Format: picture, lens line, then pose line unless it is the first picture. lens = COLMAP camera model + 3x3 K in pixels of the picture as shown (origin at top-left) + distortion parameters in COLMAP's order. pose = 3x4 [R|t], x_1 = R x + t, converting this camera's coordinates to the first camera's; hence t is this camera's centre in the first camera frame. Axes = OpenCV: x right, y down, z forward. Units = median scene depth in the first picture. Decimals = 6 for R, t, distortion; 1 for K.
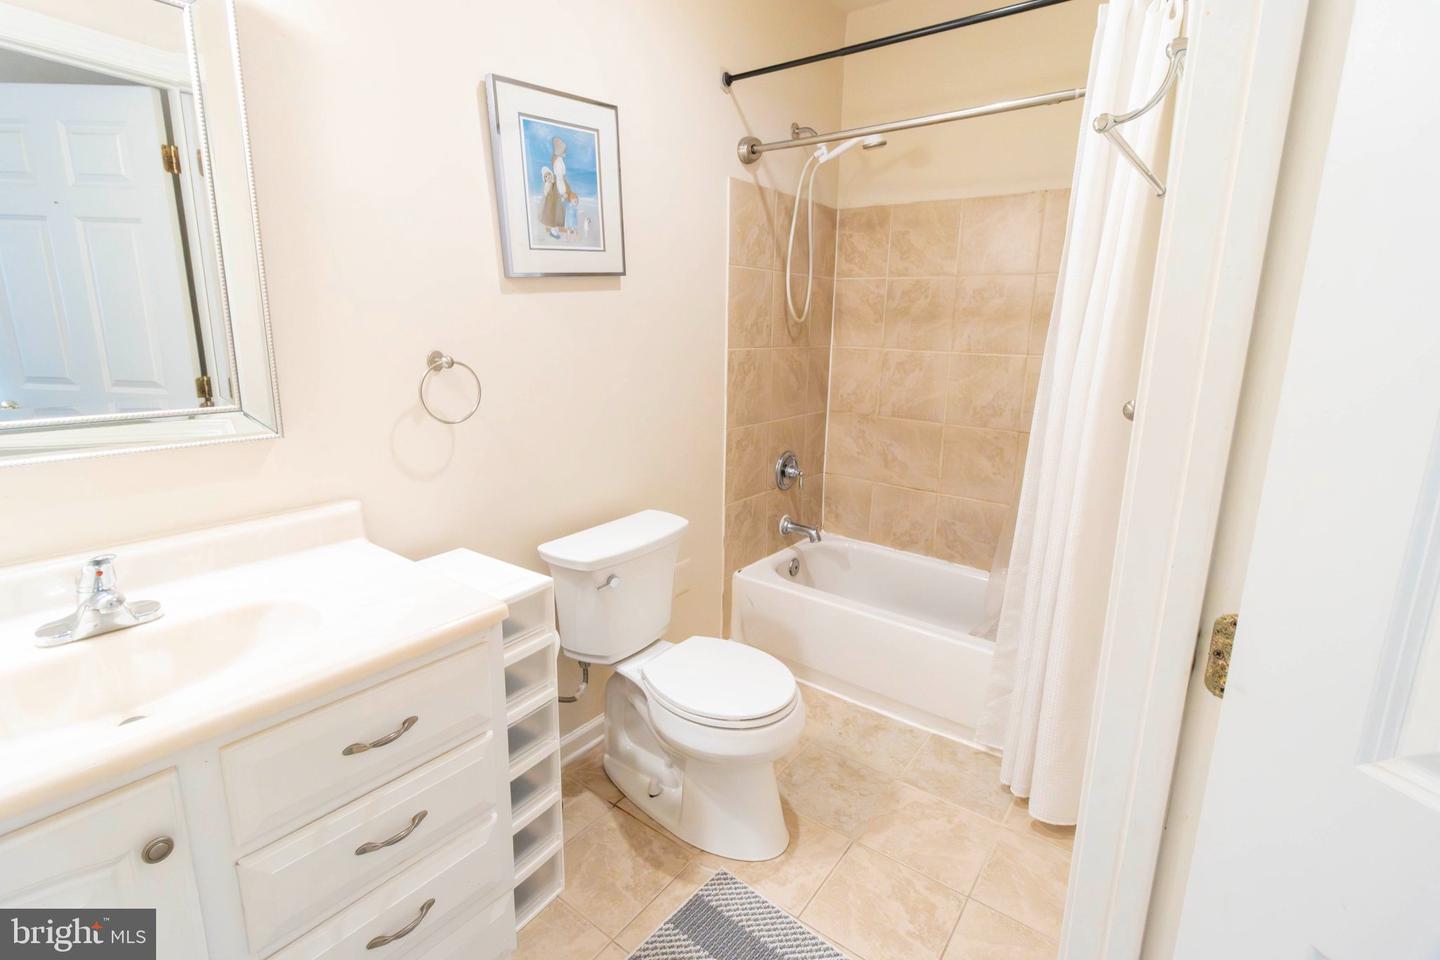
lens RADIAL K [[659.9, 0, 720.8], [0, 659.9, 476.8], [0, 0, 1]] dist [0.000186, -0.000413]
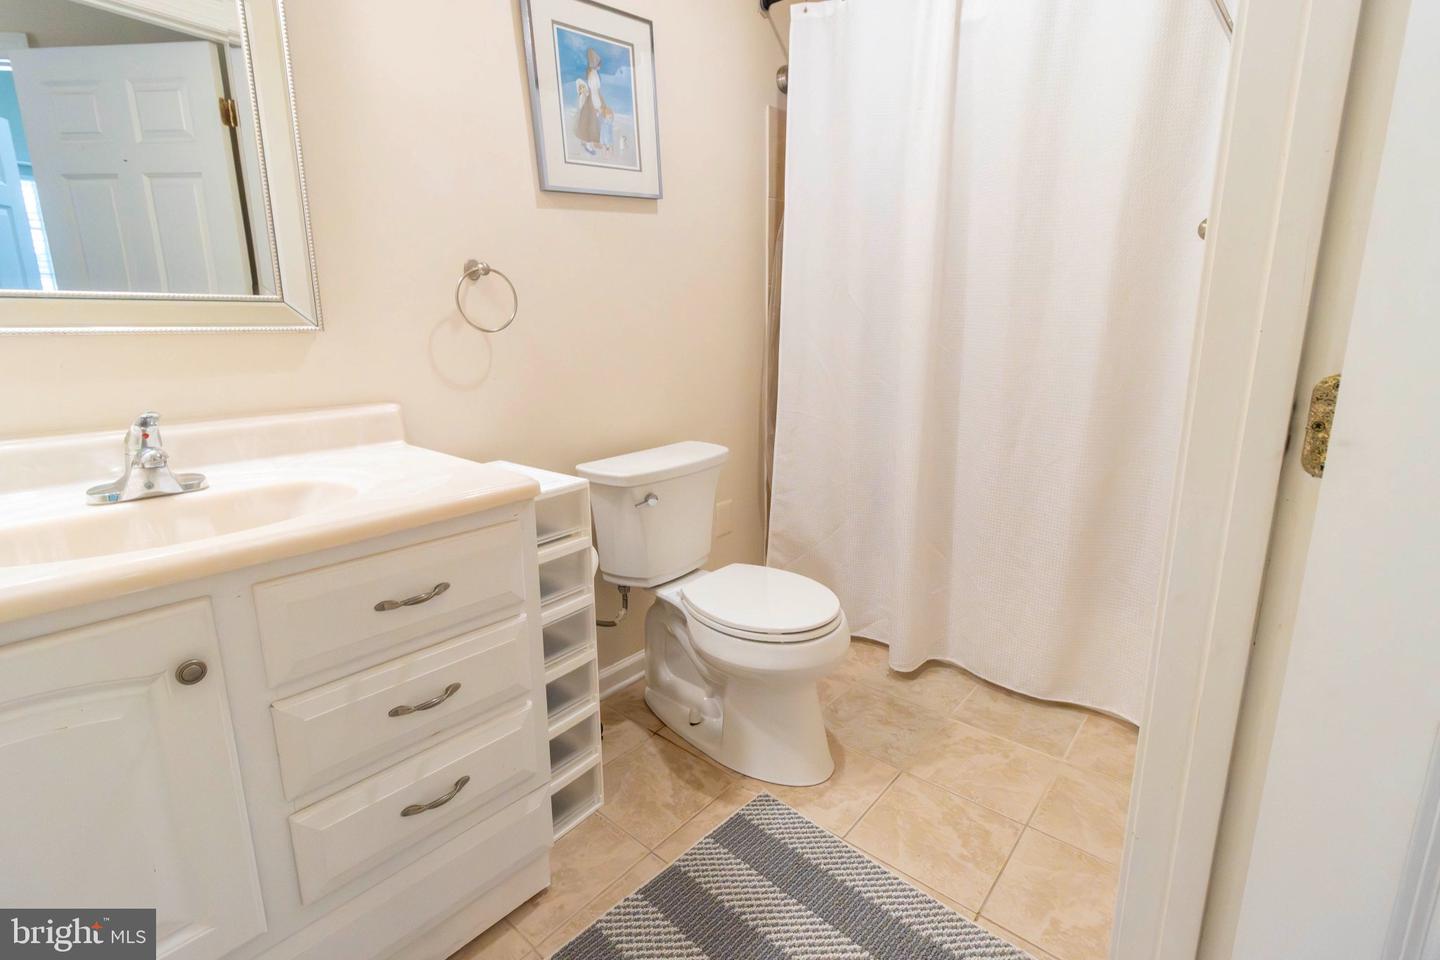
lens RADIAL K [[659.9, 0, 719.7], [0, 659.9, 480.1], [0, 0, 1]] dist [0.000186, -0.000413]
pose [[0.997377, -0.007798, -0.071962, 0.010910], [0.007681, 0.999969, -0.001902, 0.146827], [0.071974, 0.001344, 0.997406, 0.030367]]
